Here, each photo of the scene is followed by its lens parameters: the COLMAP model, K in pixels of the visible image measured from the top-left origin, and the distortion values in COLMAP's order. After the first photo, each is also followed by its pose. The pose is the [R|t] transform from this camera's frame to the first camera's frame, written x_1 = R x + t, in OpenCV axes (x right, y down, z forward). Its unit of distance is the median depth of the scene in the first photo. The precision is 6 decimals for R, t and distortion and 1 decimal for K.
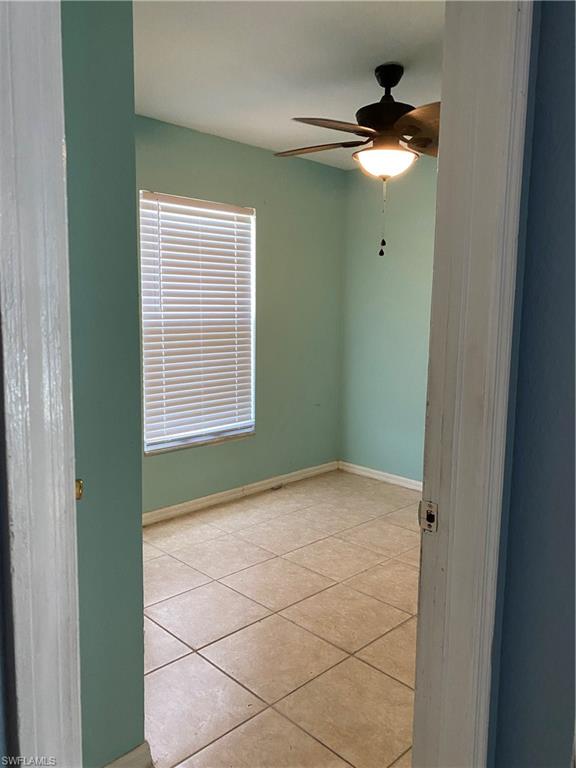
lens RADIAL K [[588.7, 0, 288.3], [0, 588.7, 381.5], [0, 0, 1]] dist [0.039862, -0.038668]
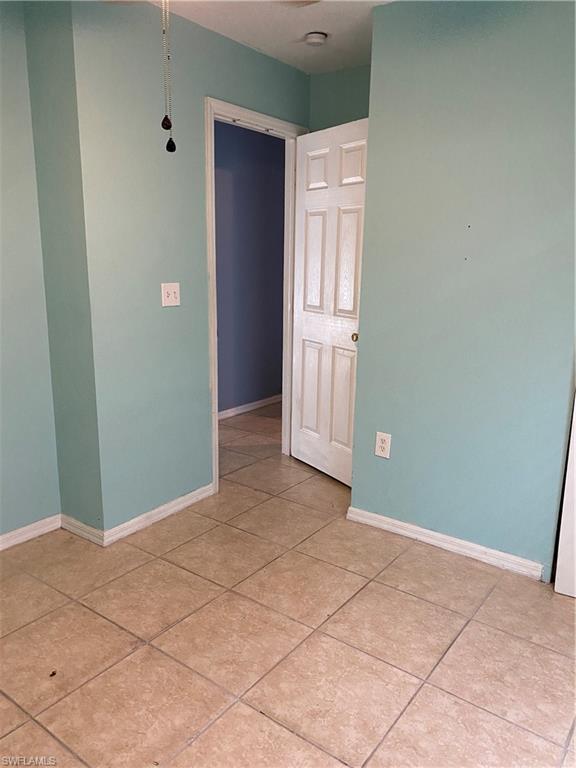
lens RADIAL K [[588.7, 0, 288.0], [0, 588.7, 383.9], [0, 0, 1]] dist [0.039862, -0.038668]
pose [[-0.987397, -0.002313, -0.158245, 0.165595], [-0.056462, 0.939245, 0.338572, -0.239932], [0.147848, 0.343240, -0.927538, 1.808499]]
